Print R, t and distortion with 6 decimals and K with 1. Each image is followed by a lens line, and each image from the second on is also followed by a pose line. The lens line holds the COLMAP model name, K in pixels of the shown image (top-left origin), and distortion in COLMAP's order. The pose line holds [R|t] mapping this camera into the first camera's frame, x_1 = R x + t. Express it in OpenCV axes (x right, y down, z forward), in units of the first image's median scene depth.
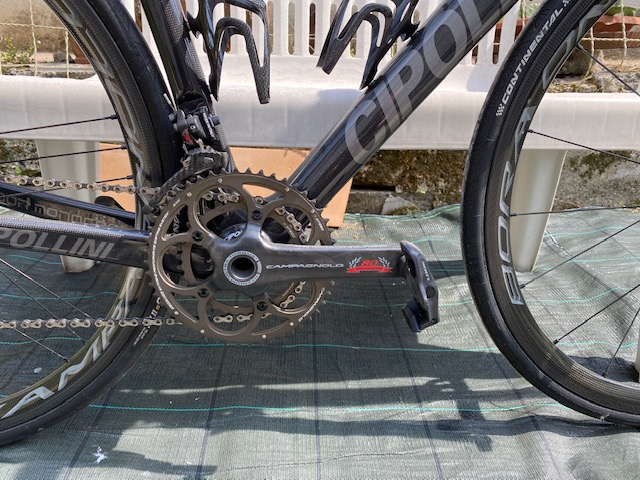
lens RADIAL K [[484.8, 0, 326.4], [0, 484.8, 237.6], [0, 0, 1]] dist [0.011679, -0.016266]
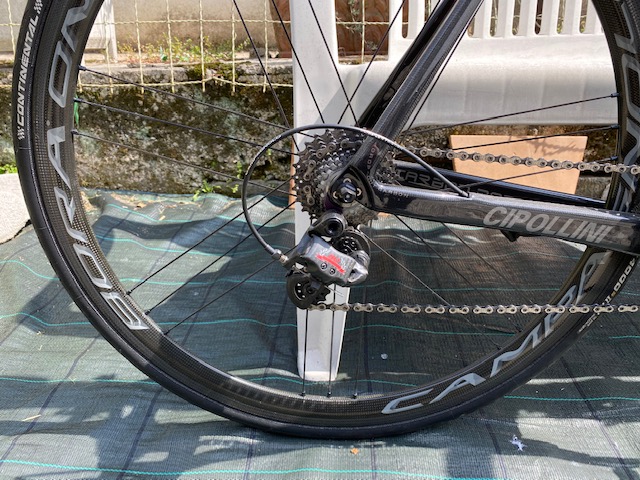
lens RADIAL K [[484.8, 0, 320.2], [0, 484.8, 237.8], [0, 0, 1]] dist [0.011679, -0.016266]
pose [[0.993869, -0.006069, -0.110394, -0.783477], [0.007740, 0.999862, 0.014719, 0.012920], [0.110289, -0.015483, 0.993779, -0.020883]]
